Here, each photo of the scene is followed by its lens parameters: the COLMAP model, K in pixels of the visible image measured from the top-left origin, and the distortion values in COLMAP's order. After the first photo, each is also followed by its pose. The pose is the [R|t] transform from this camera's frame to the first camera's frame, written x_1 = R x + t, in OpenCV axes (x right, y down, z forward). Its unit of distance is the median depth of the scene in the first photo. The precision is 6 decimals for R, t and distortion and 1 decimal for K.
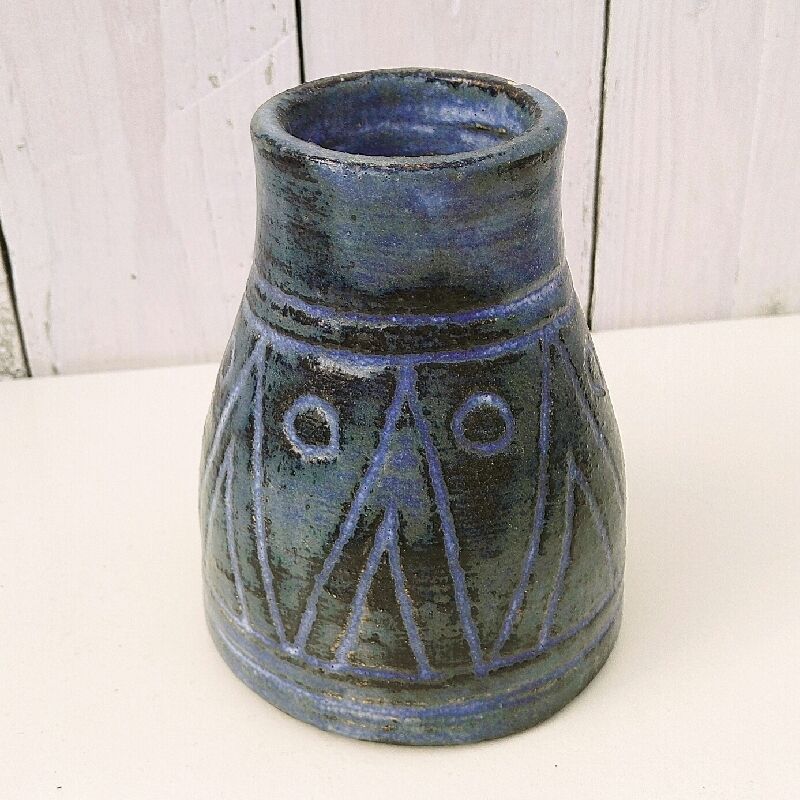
lens RADIAL K [[915.5, 0, 400.0], [0, 915.5, 400.0], [0, 0, 1]] dist [0.021170, -0.000308]
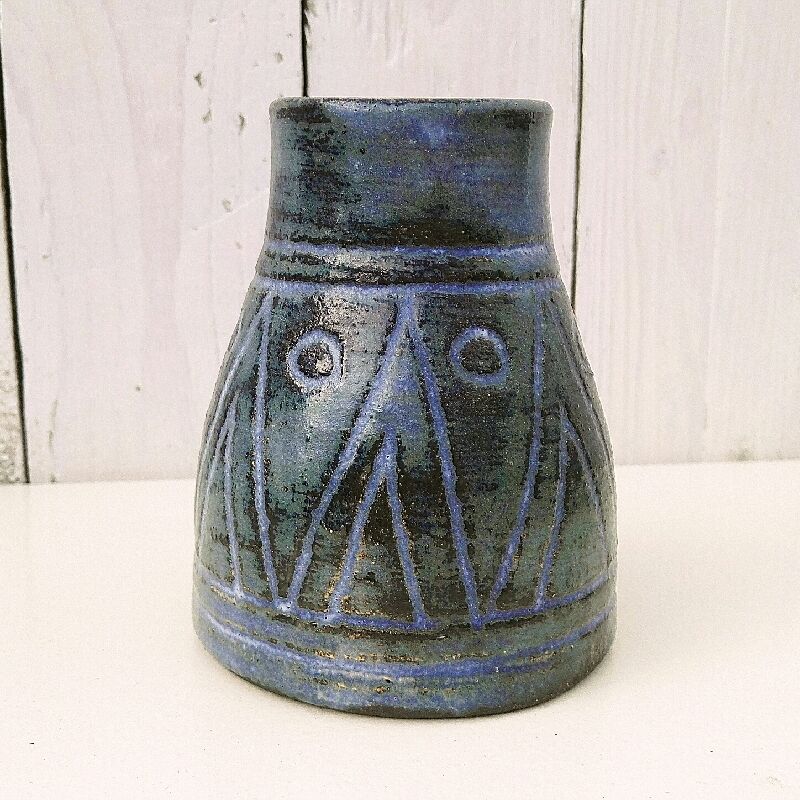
lens RADIAL K [[874.6, 0, 400.0], [0, 874.6, 400.0], [0, 0, 1]] dist [0.022245, 0.004550]
pose [[0.999680, 0.019763, 0.015780, -0.013823], [-0.015769, 0.974913, -0.222025, 0.277042], [-0.019772, 0.221705, 0.974913, 0.037083]]
